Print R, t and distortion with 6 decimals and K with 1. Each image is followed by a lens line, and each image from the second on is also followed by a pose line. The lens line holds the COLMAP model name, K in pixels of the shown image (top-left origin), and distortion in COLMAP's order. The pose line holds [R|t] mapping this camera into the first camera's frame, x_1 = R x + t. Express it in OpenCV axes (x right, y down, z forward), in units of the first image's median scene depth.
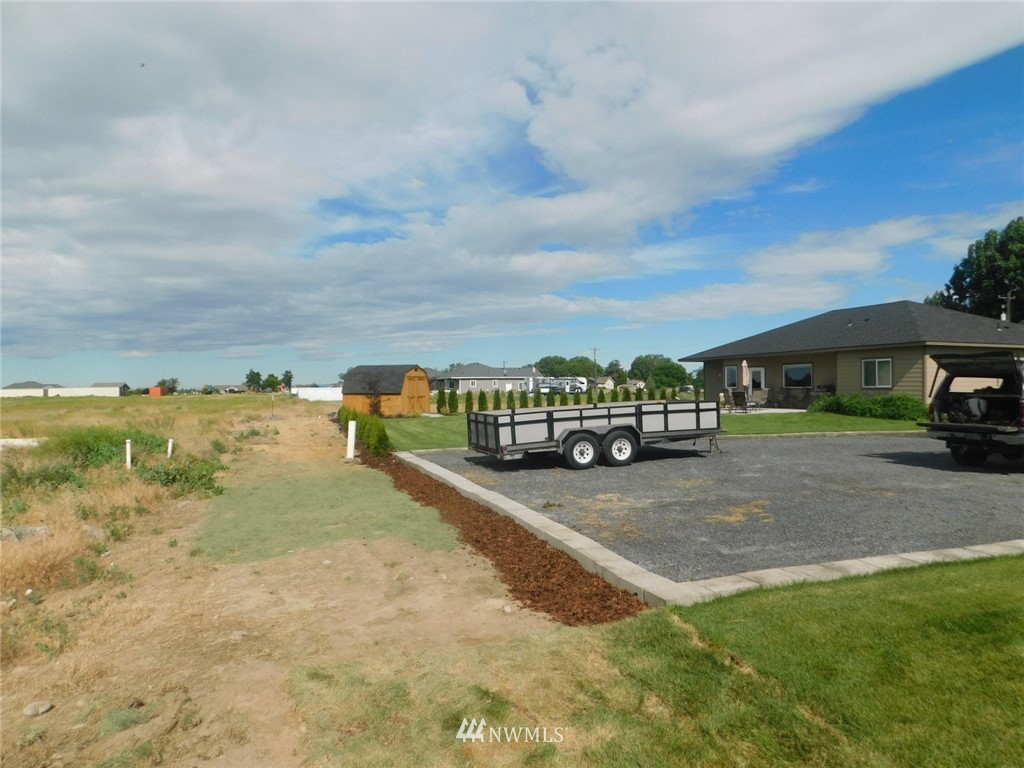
lens RADIAL K [[694.9, 0, 511.7], [0, 694.9, 385.4], [0, 0, 1]] dist [-0.054087, 0.007290]
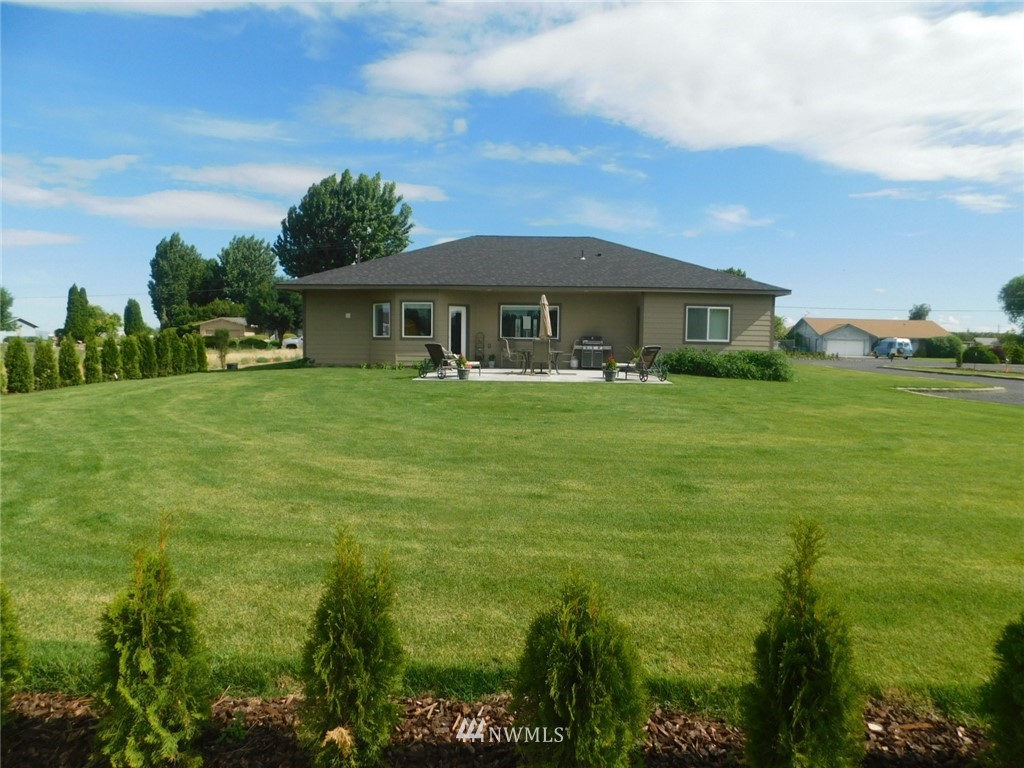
lens RADIAL K [[694.9, 0, 512.1], [0, 694.9, 383.9], [0, 0, 1]] dist [-0.054087, 0.007290]
pose [[0.380482, -0.045754, 0.923656, -0.310776], [-0.024013, 0.997950, 0.059326, 0.010052], [-0.924476, -0.044752, 0.378604, 0.900623]]
